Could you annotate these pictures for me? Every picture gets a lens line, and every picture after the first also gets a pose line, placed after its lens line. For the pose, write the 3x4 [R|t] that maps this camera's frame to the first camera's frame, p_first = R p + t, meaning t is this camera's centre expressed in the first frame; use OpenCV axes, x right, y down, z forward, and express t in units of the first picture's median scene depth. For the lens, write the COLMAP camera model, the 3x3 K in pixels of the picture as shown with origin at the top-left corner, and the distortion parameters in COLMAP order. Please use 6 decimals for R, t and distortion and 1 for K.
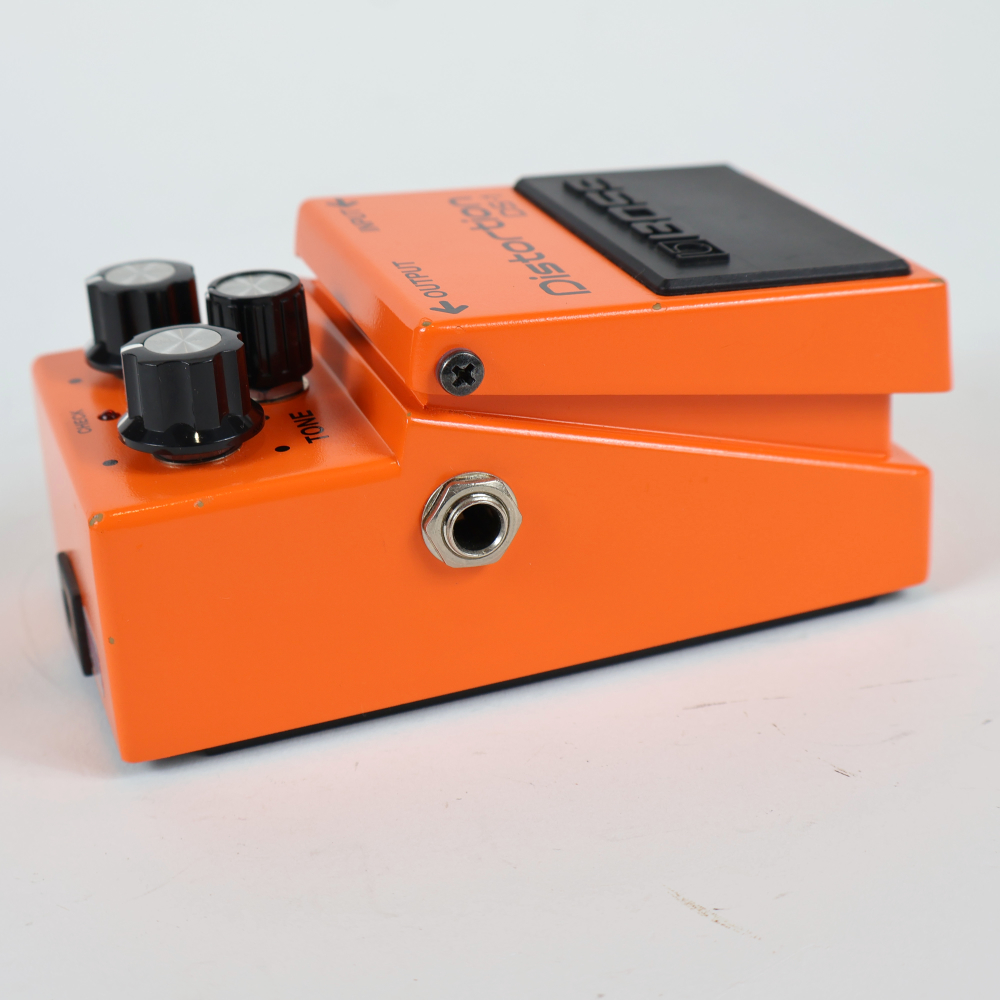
lens RADIAL K [[1955.4, 0, 499.0], [0, 1955.4, 500.5], [0, 0, 1]] dist [-0.170009, 0.000000]
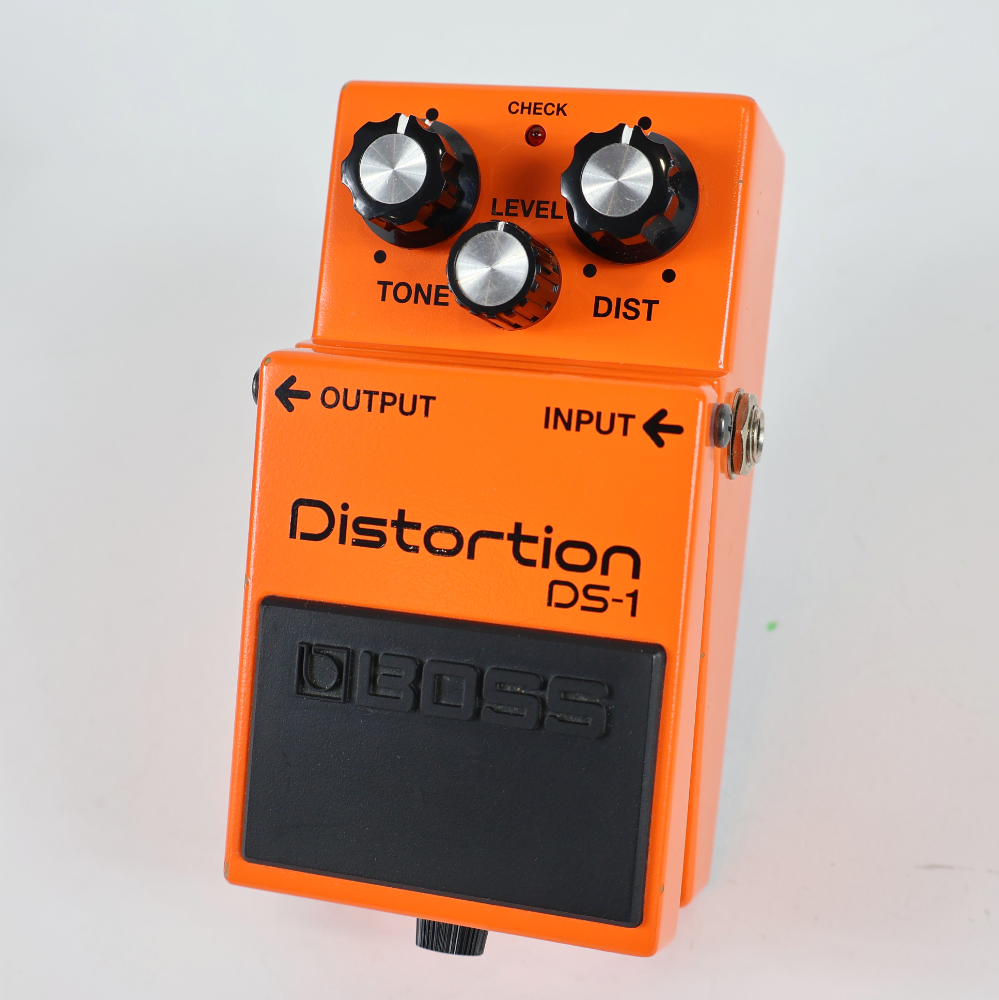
lens RADIAL K [[1732.6, 0, 496.2], [0, 1732.6, 501.6], [0, 0, 1]] dist [-0.109706, 0.000000]
pose [[-0.404778, 0.904956, 0.131181, -0.135066], [-0.102342, -0.187392, 0.976939, -0.998136], [0.908670, 0.382019, 0.168467, 0.900189]]
